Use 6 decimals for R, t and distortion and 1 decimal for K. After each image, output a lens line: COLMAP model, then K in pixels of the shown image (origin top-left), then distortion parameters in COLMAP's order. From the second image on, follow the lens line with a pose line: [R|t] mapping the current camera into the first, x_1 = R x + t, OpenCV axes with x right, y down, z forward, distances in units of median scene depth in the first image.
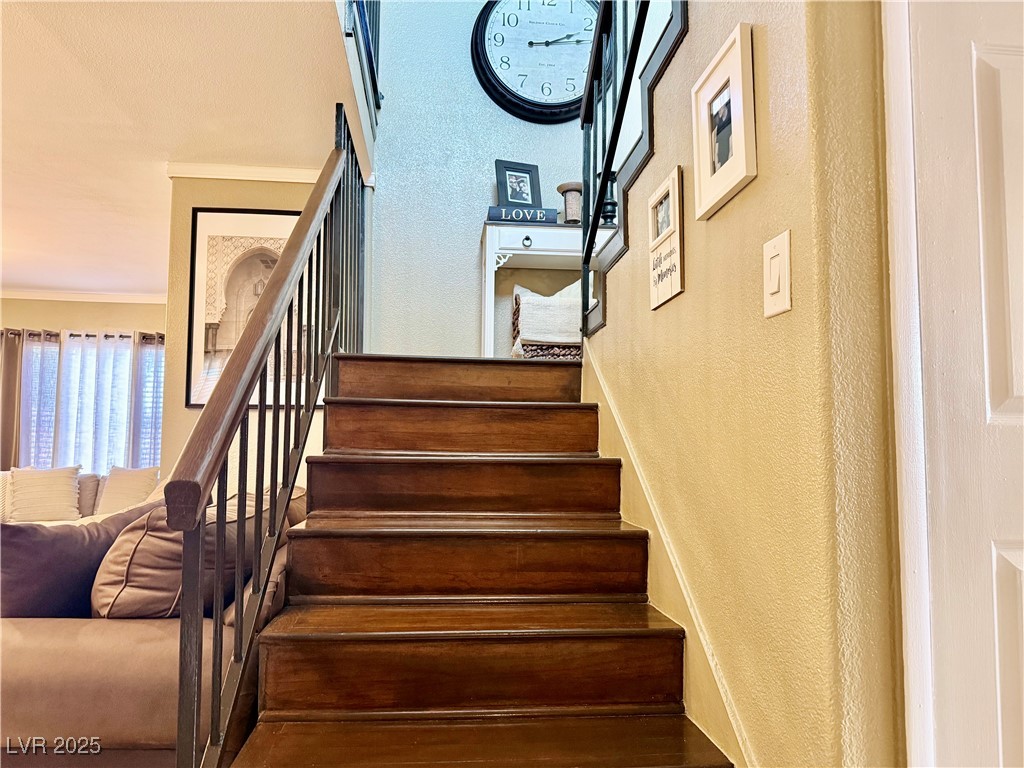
lens RADIAL K [[721.6, 0, 510.1], [0, 721.6, 389.1], [0, 0, 1]] dist [0.054251, -0.061746]
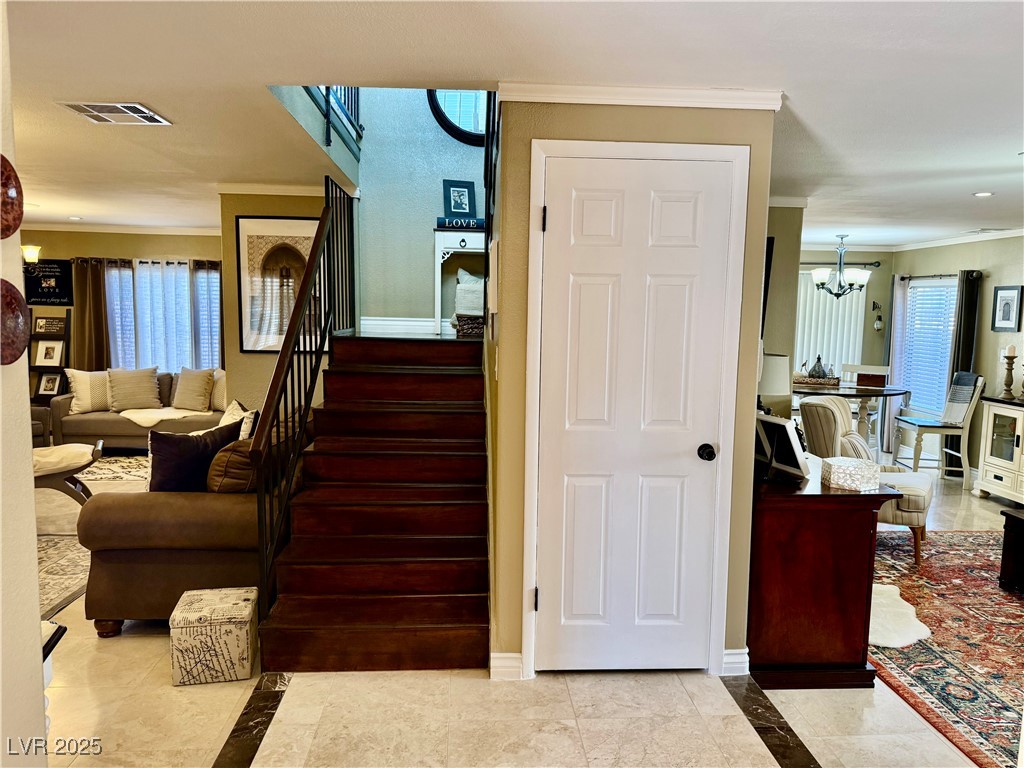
lens RADIAL K [[721.6, 0, 513.7], [0, 721.6, 387.9], [0, 0, 1]] dist [0.054251, -0.061746]
pose [[0.999003, 0.011574, -0.043116, 0.184371], [-0.003501, 0.983145, 0.182793, -0.176256], [0.044505, -0.182460, 0.982205, -0.461894]]
